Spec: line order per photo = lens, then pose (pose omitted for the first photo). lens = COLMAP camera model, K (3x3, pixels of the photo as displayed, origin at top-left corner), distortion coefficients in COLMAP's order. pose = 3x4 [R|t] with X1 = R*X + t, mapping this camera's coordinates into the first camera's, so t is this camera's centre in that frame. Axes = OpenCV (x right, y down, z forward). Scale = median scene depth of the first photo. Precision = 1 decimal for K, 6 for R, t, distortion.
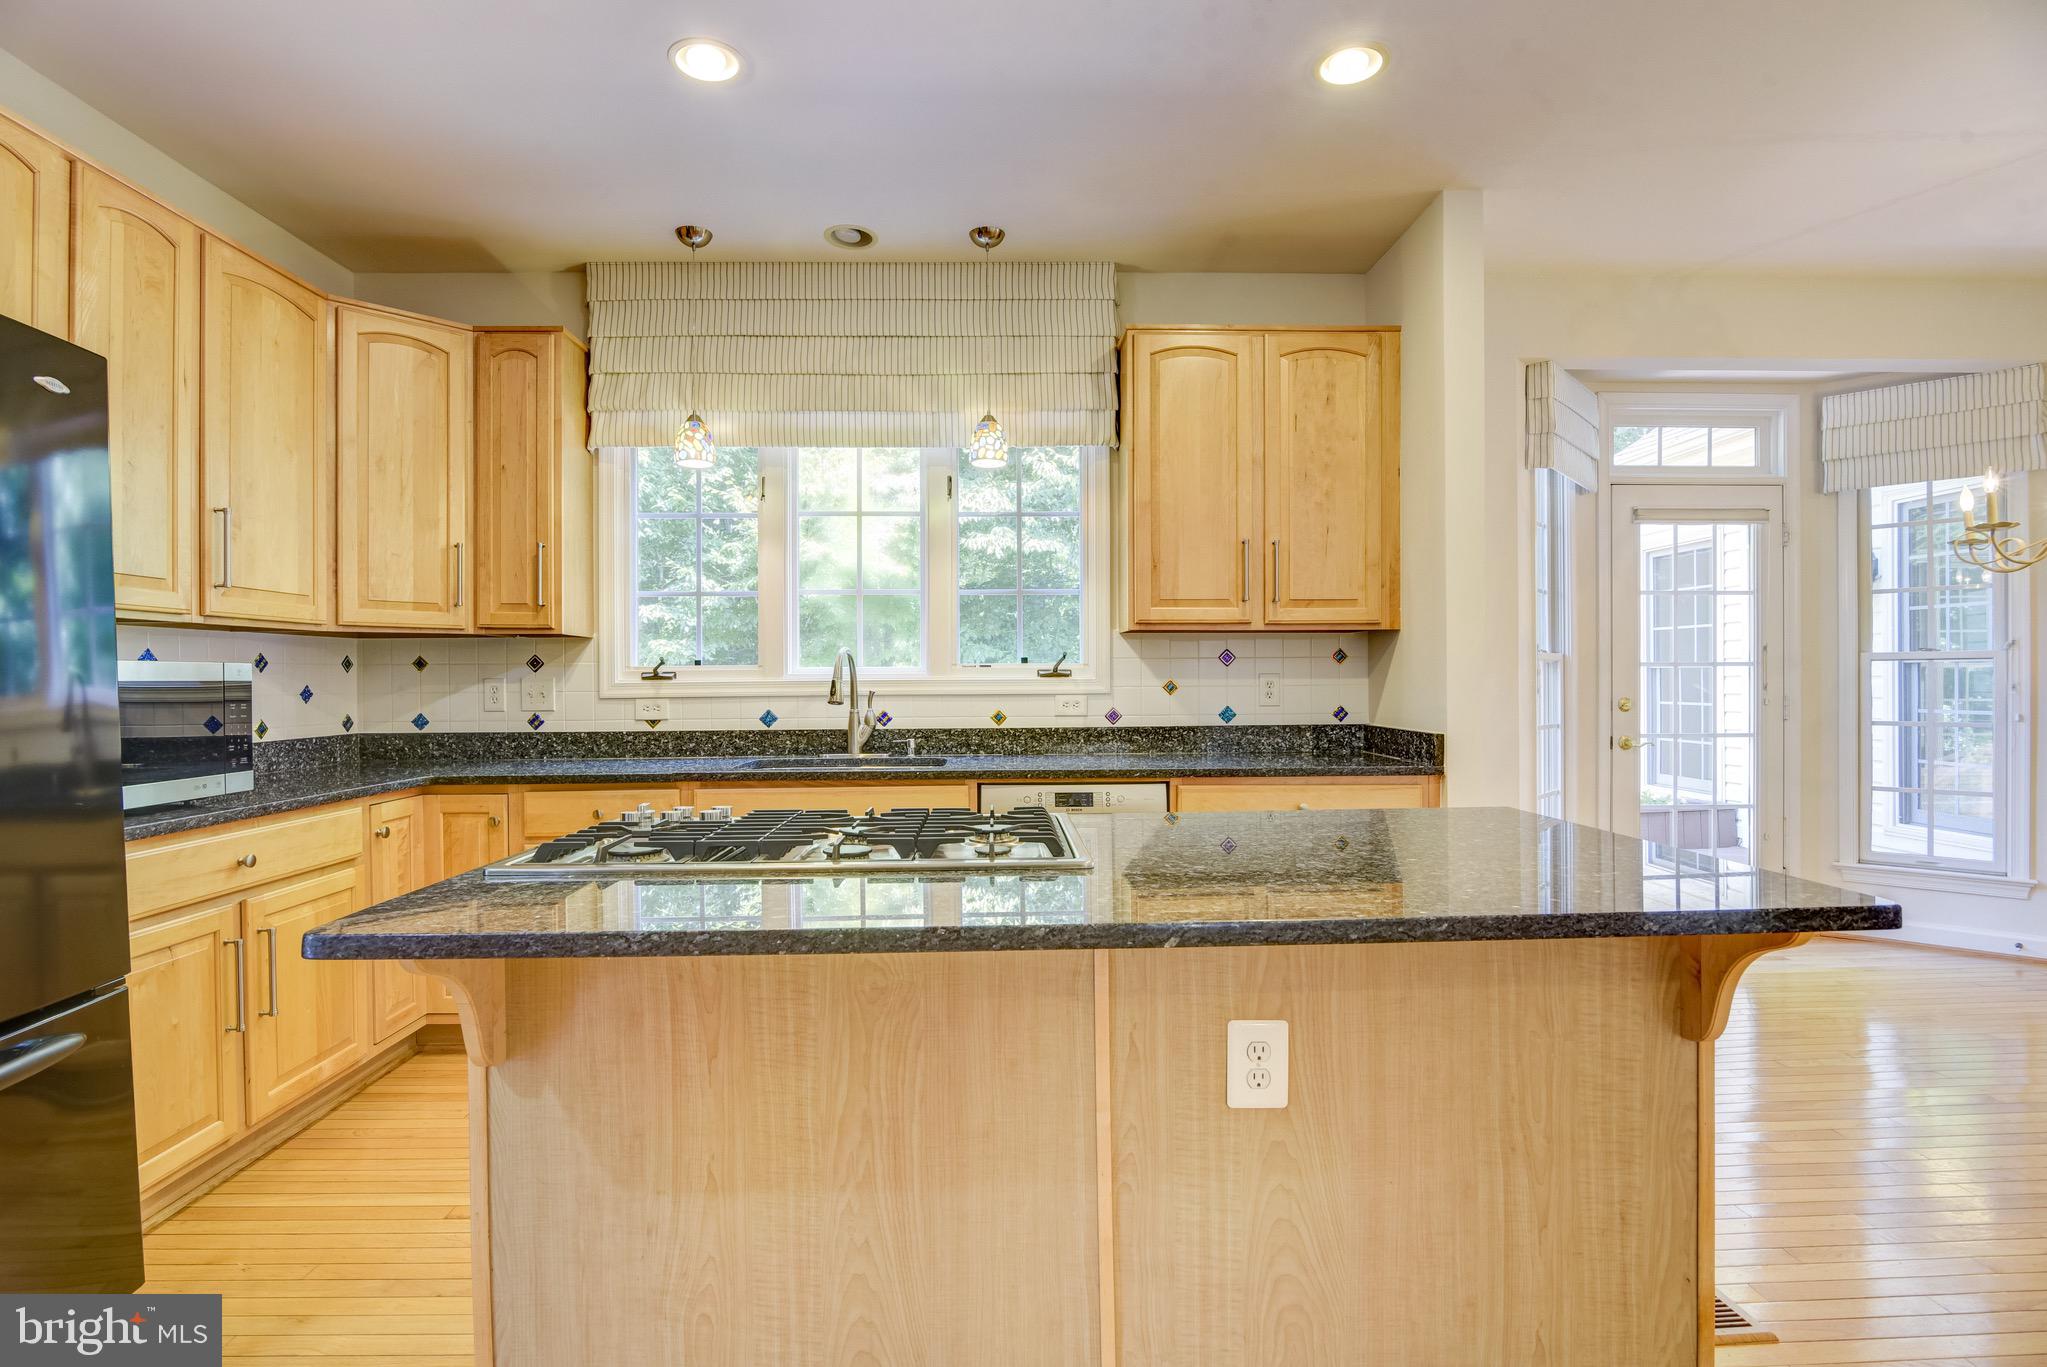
lens RADIAL K [[994.7, 0, 1015.1], [0, 994.7, 682.4], [0, 0, 1]] dist [-0.017979, 0.000092]
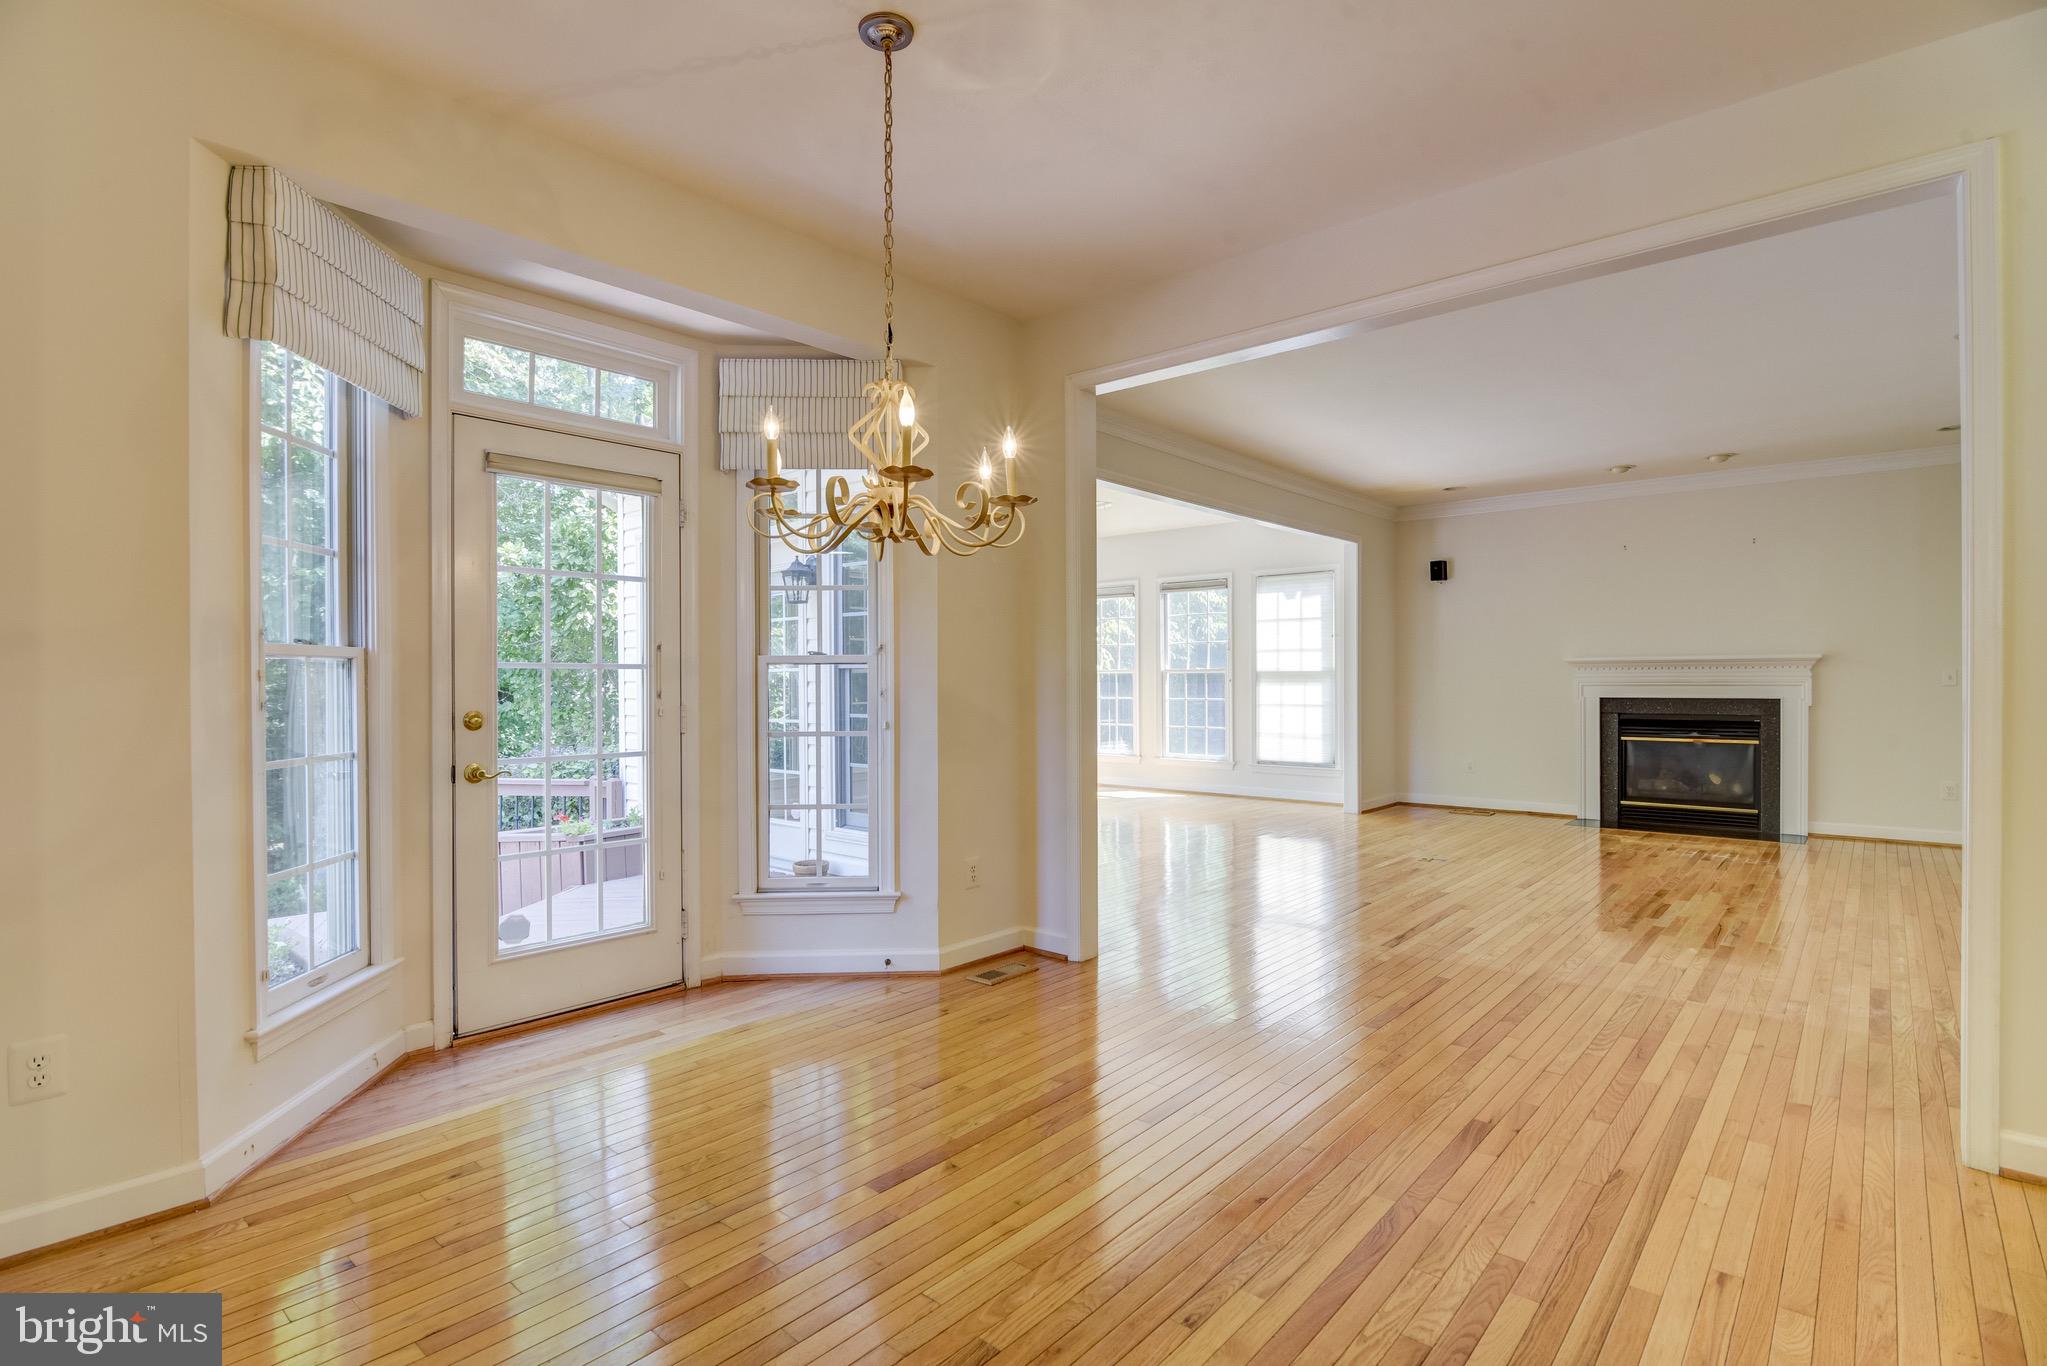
lens RADIAL K [[994.7, 0, 1015.8], [0, 994.7, 677.4], [0, 0, 1]] dist [-0.017979, 0.000092]
pose [[0.678460, 0.005160, 0.734619, 0.431325], [0.000390, 0.999973, -0.007384, -0.004525], [-0.734637, 0.005296, 0.678439, 0.261781]]
